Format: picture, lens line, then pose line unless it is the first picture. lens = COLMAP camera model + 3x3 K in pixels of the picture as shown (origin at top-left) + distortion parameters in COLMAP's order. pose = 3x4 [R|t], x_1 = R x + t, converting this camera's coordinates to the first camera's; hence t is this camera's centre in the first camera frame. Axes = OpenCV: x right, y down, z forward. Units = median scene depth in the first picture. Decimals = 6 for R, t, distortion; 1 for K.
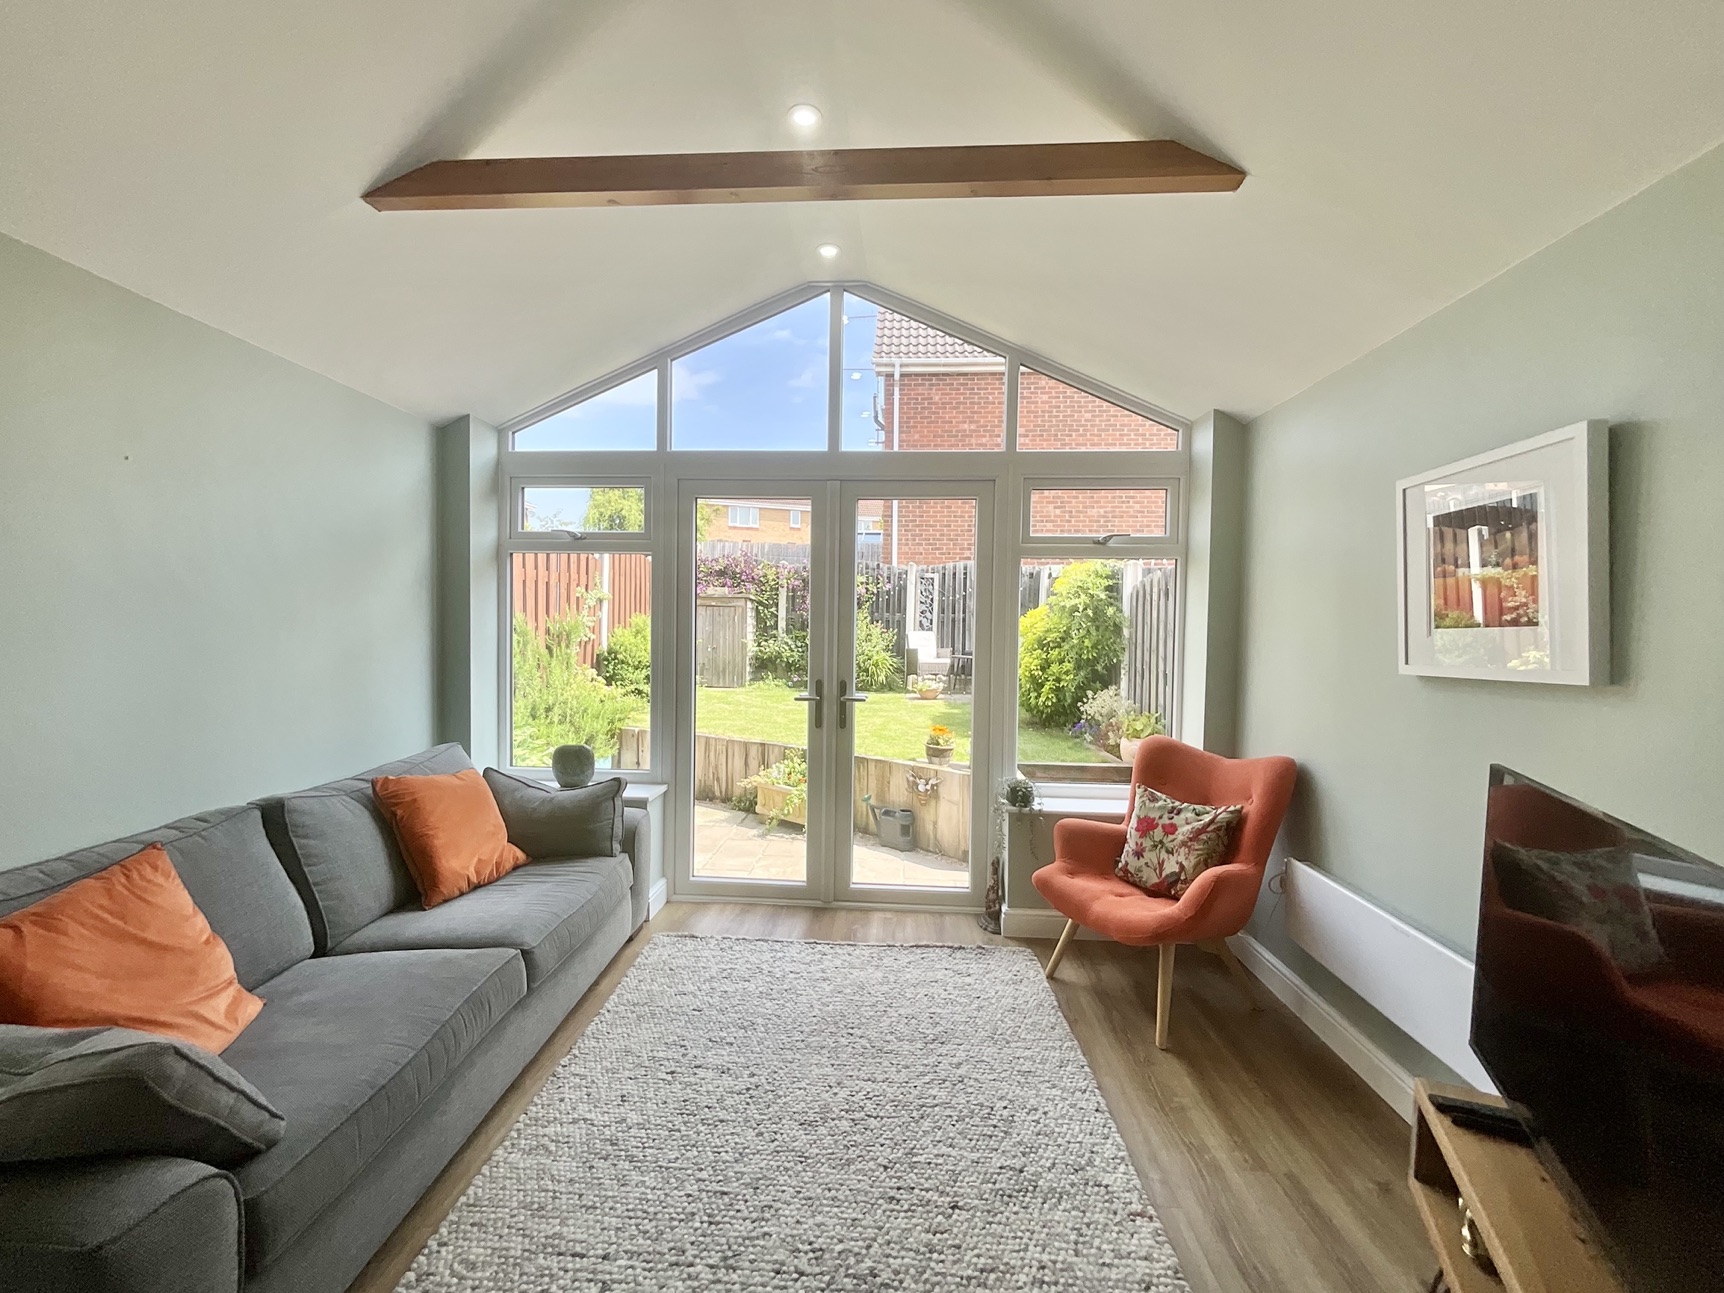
lens RADIAL K [[696.6, 0, 862.9], [0, 696.6, 649.4], [0, 0, 1]] dist [0.010017, -0.005237]
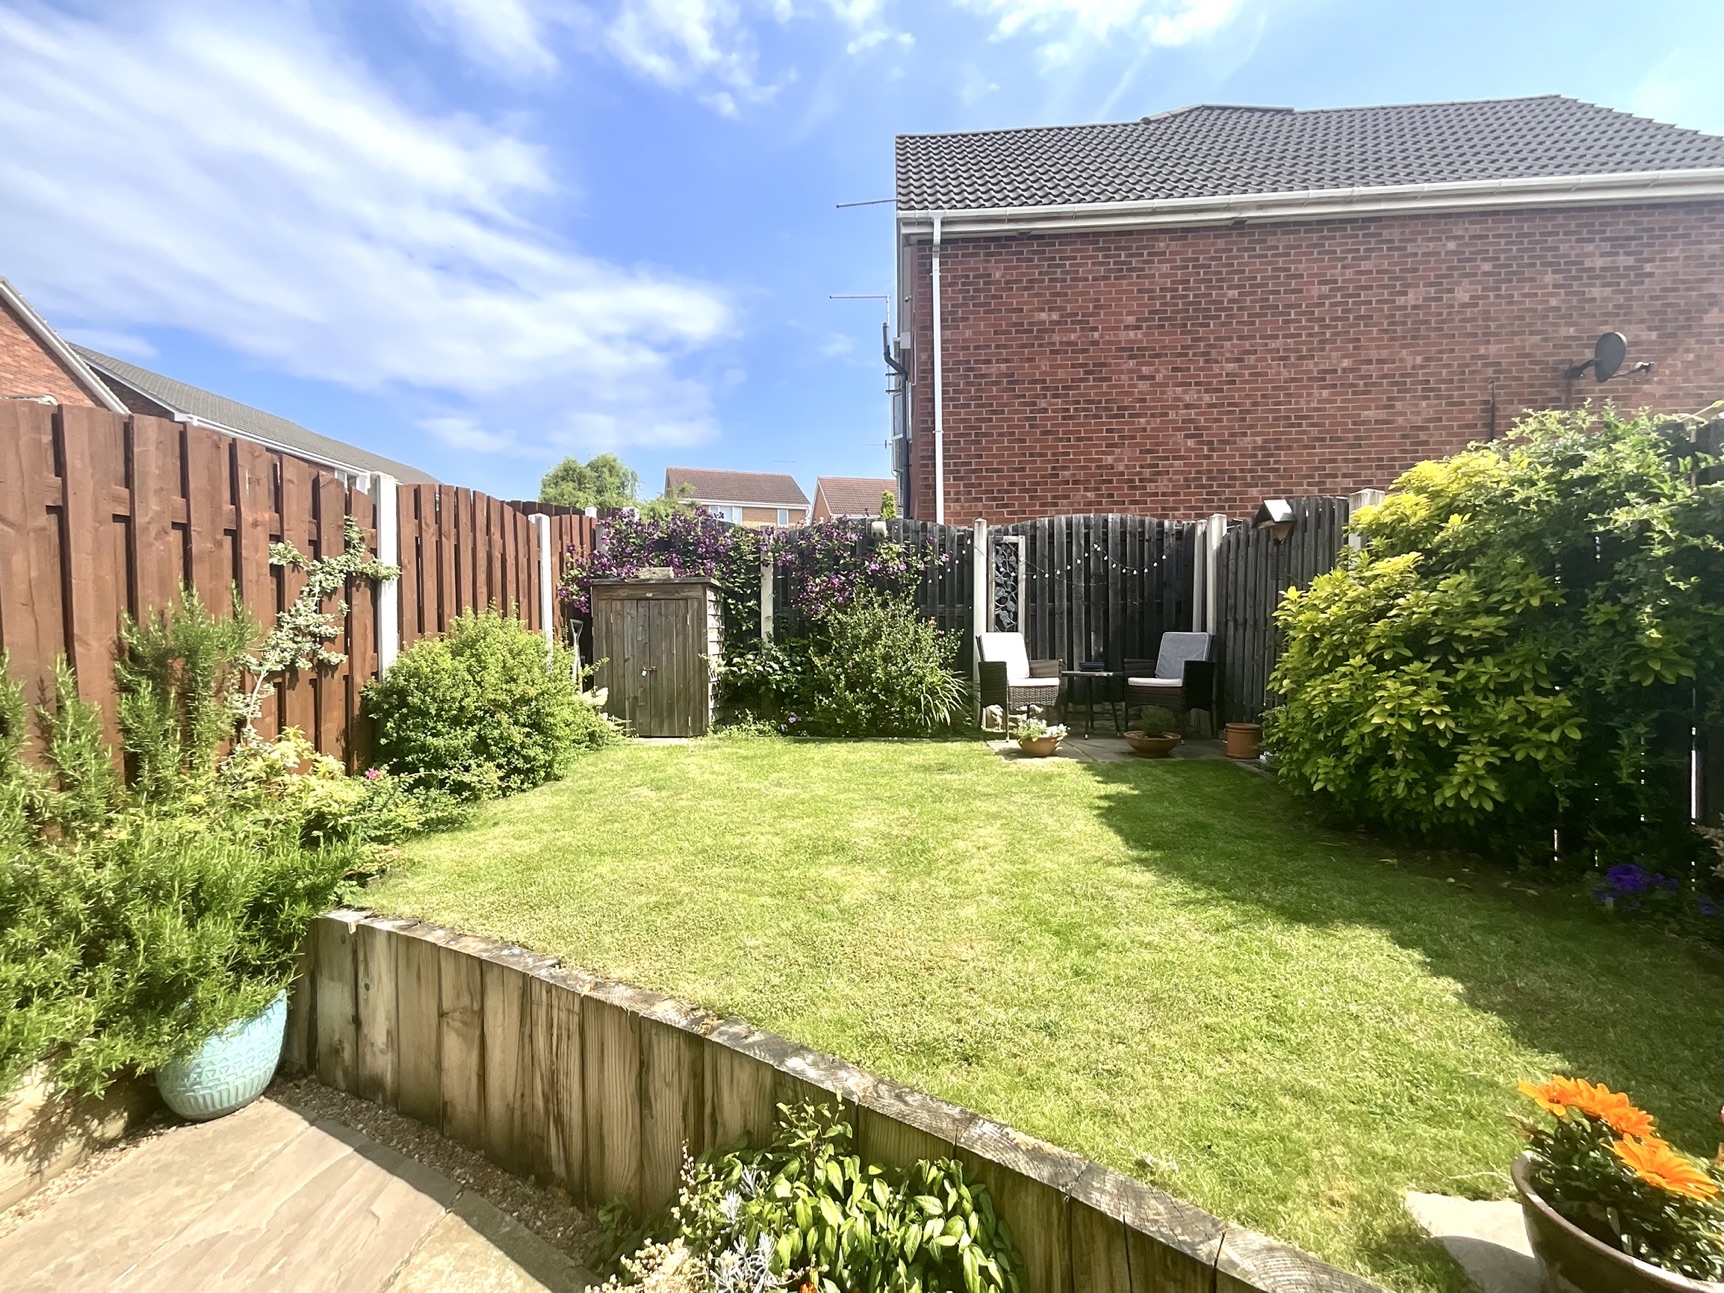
lens RADIAL K [[700.8, 0, 862.0], [0, 700.8, 646.5], [0, 0, 1]] dist [-0.000153, -0.000121]
pose [[0.999527, -0.027402, 0.013942, -0.058516], [0.027652, 0.999454, -0.018080, -0.008288], [-0.013439, 0.018457, 0.999739, 0.535413]]
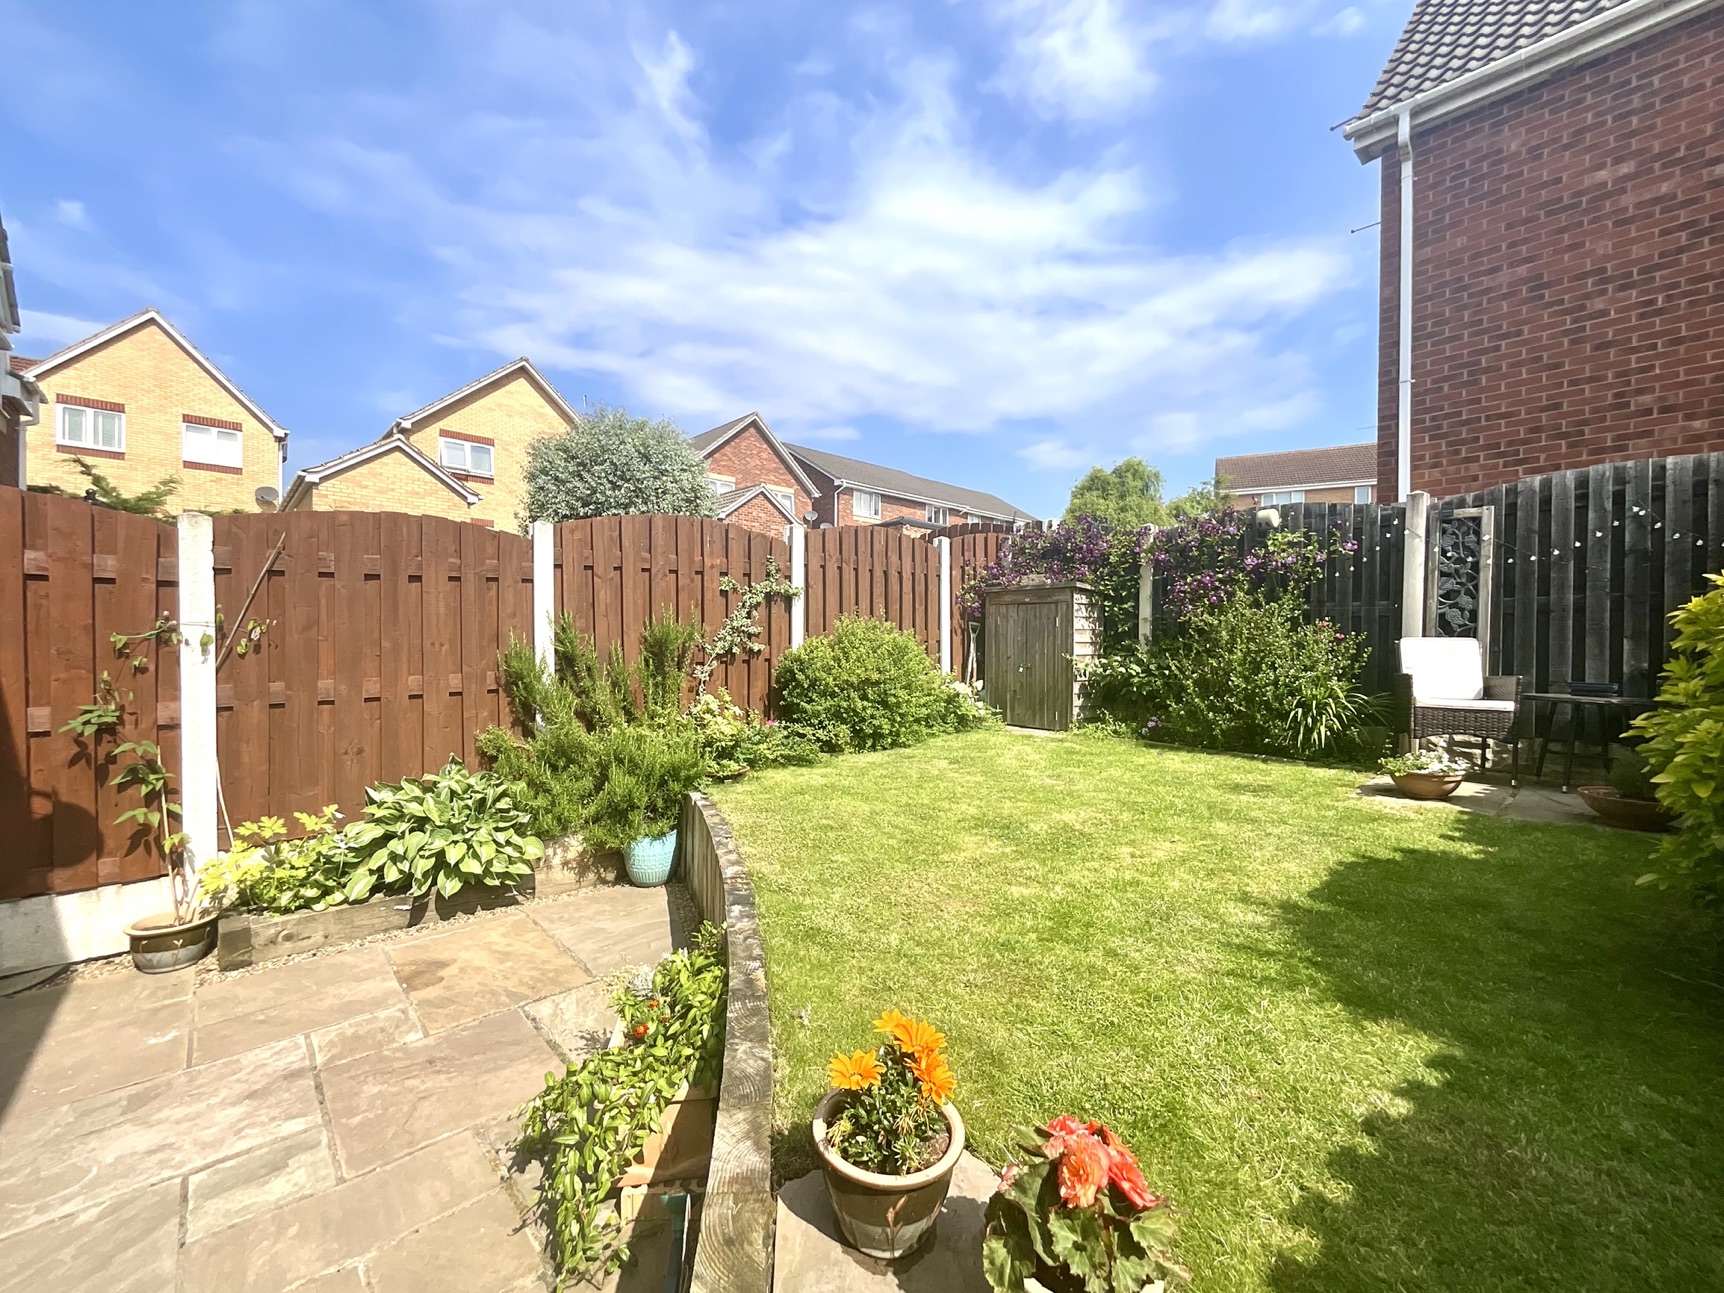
lens RADIAL K [[696.6, 0, 862.9], [0, 696.6, 649.4], [0, 0, 1]] dist [0.010017, -0.005237]
pose [[0.730860, -0.002895, -0.682521, 0.159194], [-0.015922, 0.999647, -0.021290, -0.003015], [0.682342, 0.026427, 0.730556, 0.546294]]
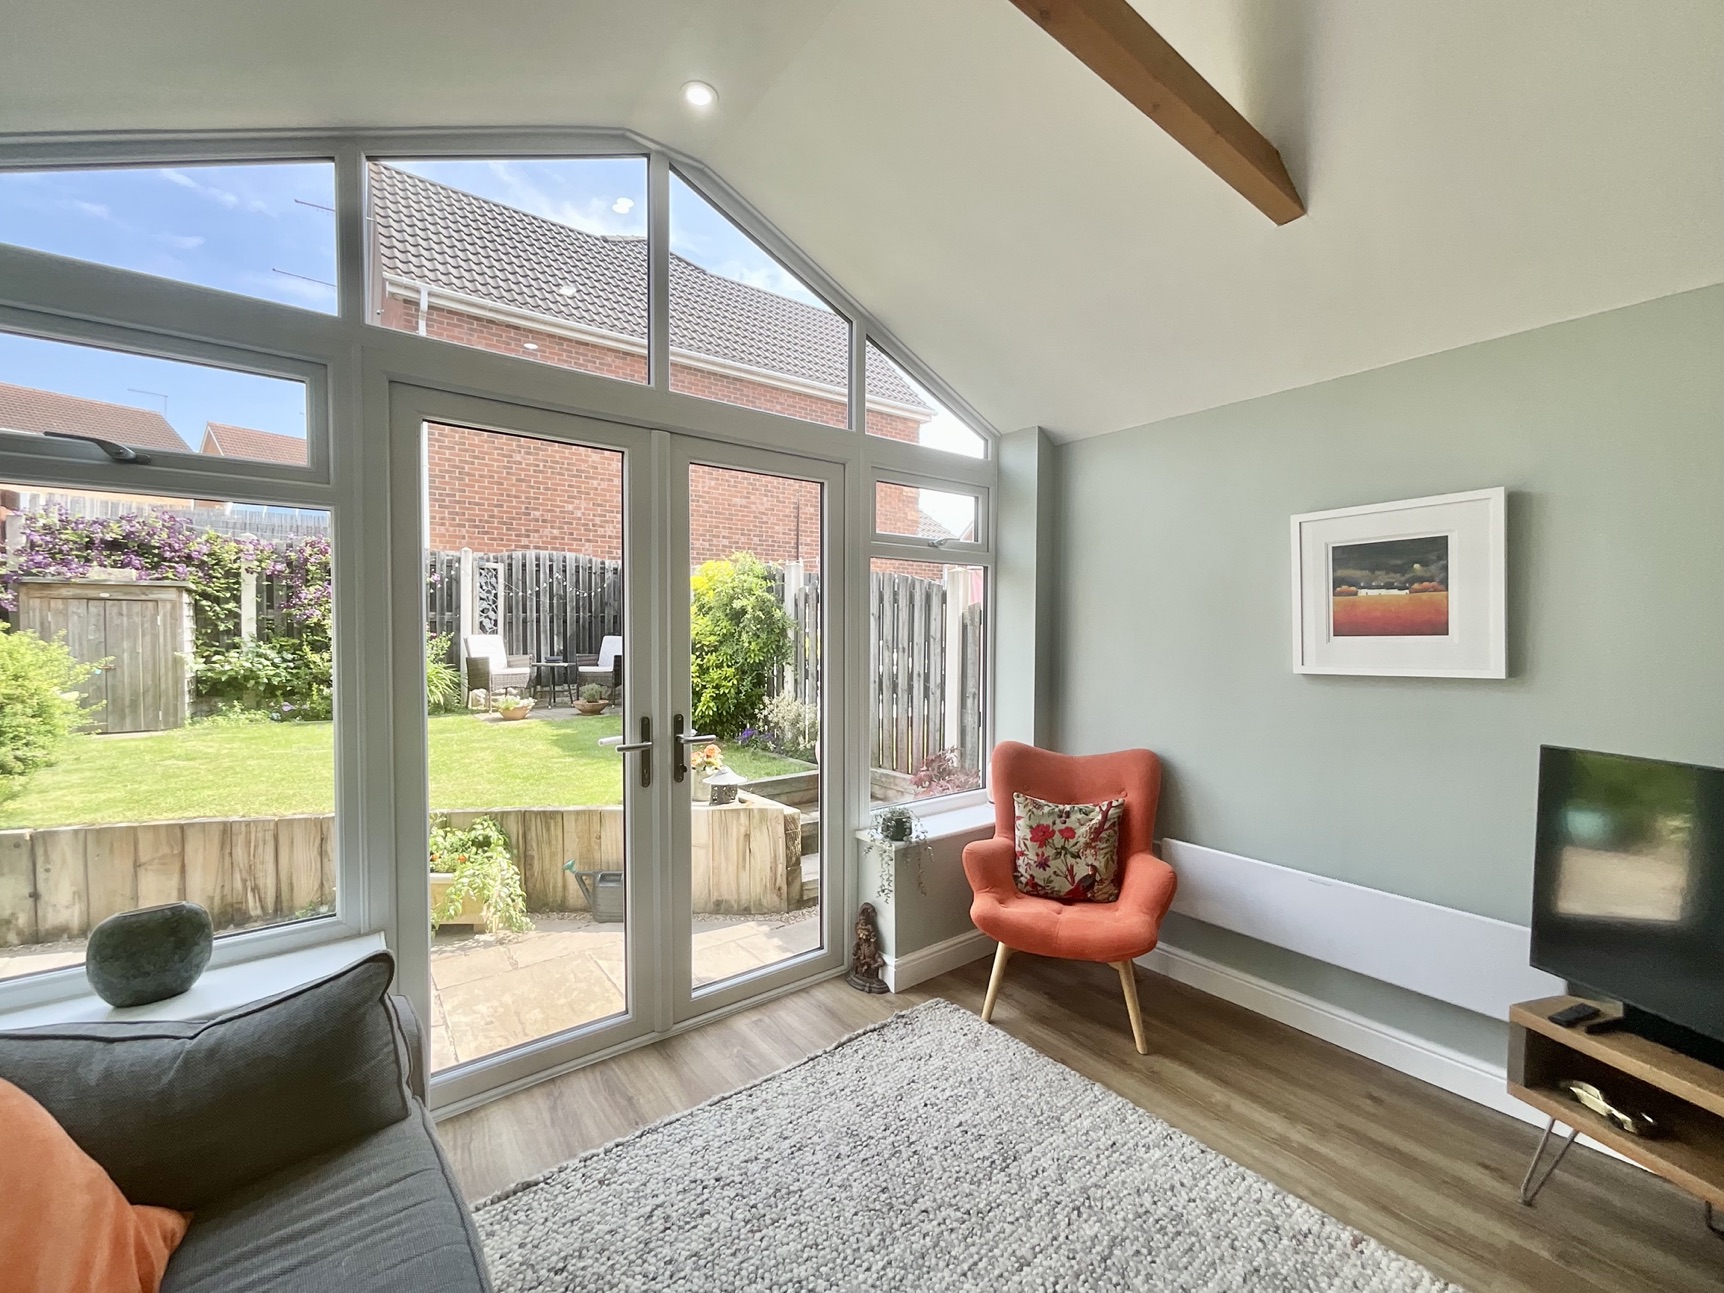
lens RADIAL K [[696.3, 0, 855.6], [0, 696.3, 647.8], [0, 0, 1]] dist [0.000142, 0.000266]
pose [[0.753719, -0.029469, 0.656536, -0.160367], [0.028025, 0.999527, 0.012691, -0.012403], [-0.656599, 0.008834, 0.754188, 0.153548]]
